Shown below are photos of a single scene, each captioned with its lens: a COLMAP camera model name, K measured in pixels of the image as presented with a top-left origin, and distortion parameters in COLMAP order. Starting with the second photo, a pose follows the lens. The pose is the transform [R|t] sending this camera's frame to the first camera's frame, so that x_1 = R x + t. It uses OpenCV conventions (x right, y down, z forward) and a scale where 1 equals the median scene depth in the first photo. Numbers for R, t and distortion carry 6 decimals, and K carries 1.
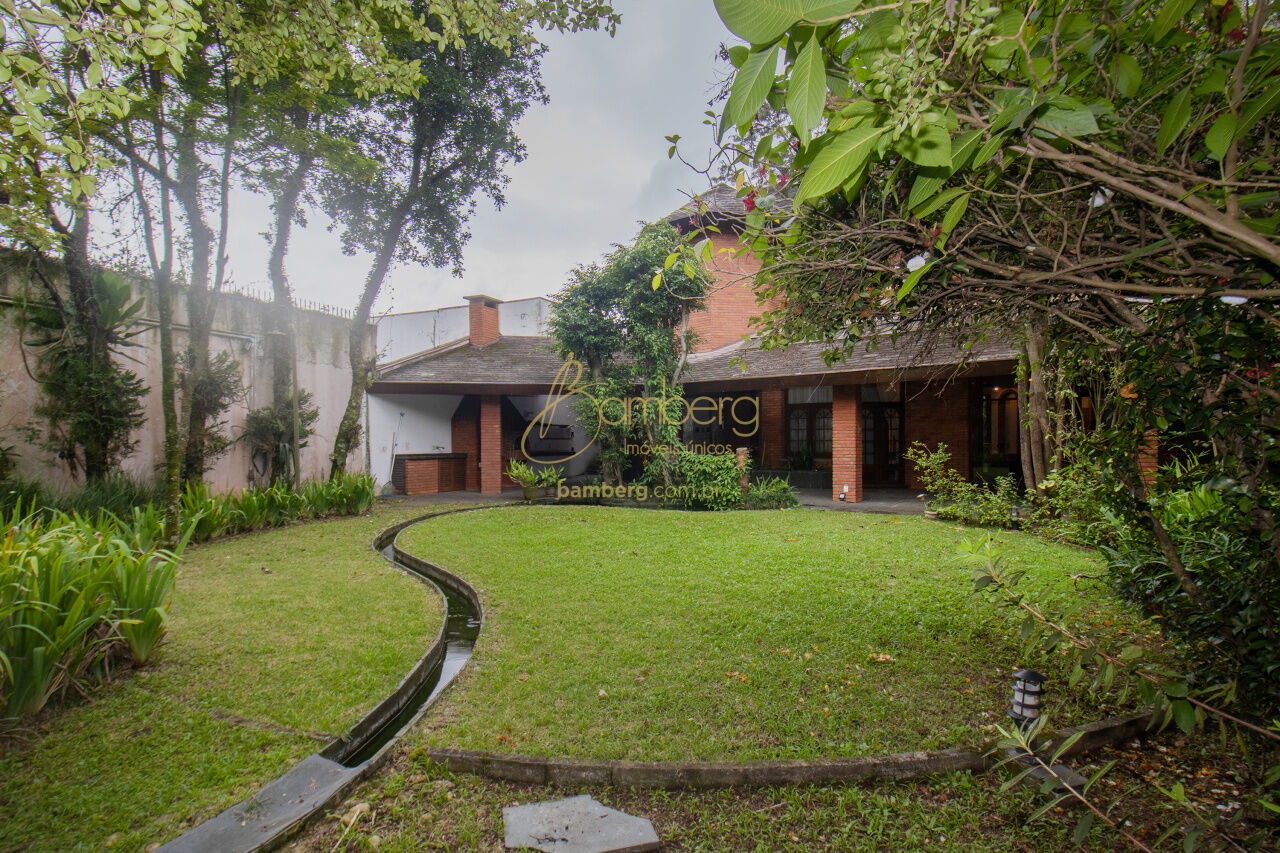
lens RADIAL K [[608.7, 0, 637.1], [0, 608.7, 432.8], [0, 0, 1]] dist [0.004260, 0.000564]
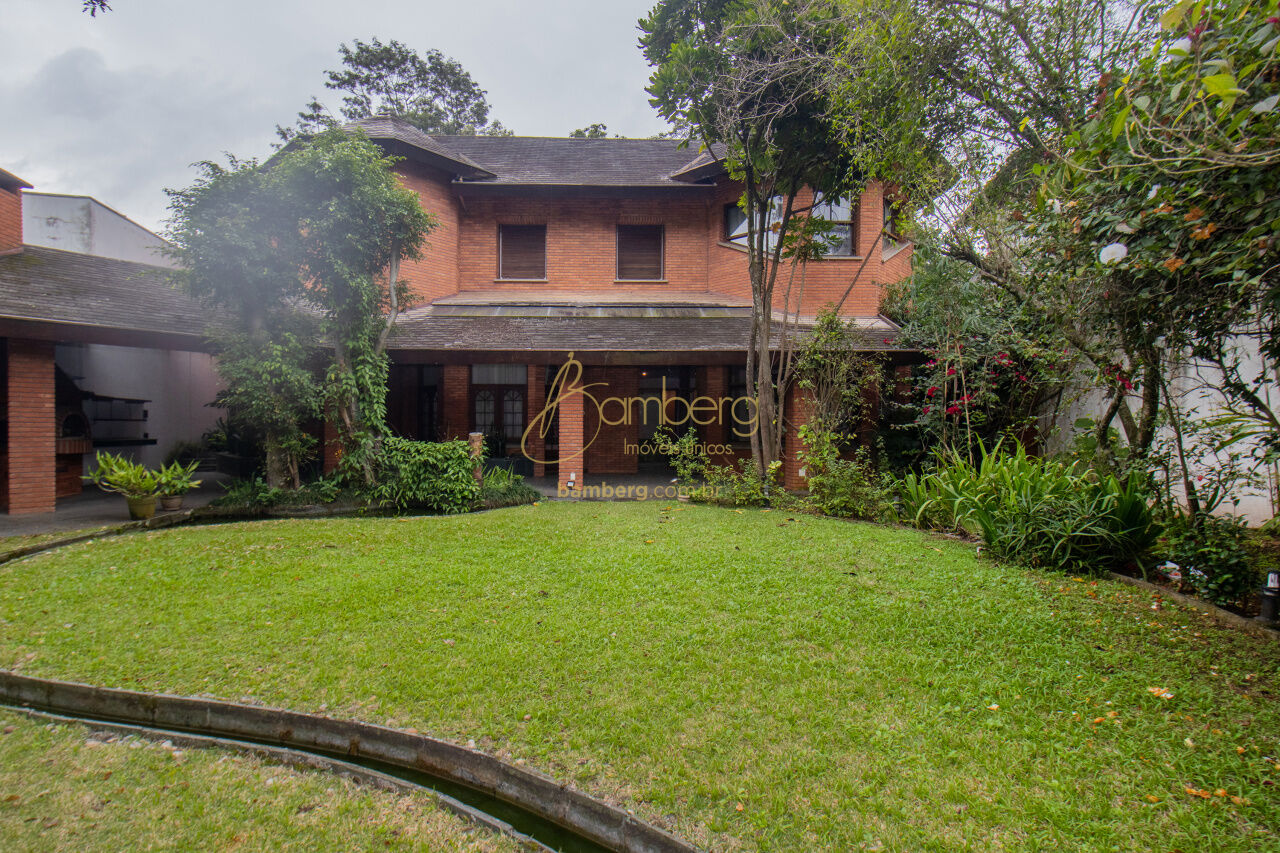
lens RADIAL K [[608.7, 0, 641.3], [0, 608.7, 422.4], [0, 0, 1]] dist [0.004260, 0.000564]
pose [[0.780579, 0.007756, 0.625009, -0.162688], [-0.012709, 0.999913, 0.003463, 0.004586], [-0.624928, -0.010646, 0.780610, 0.206518]]
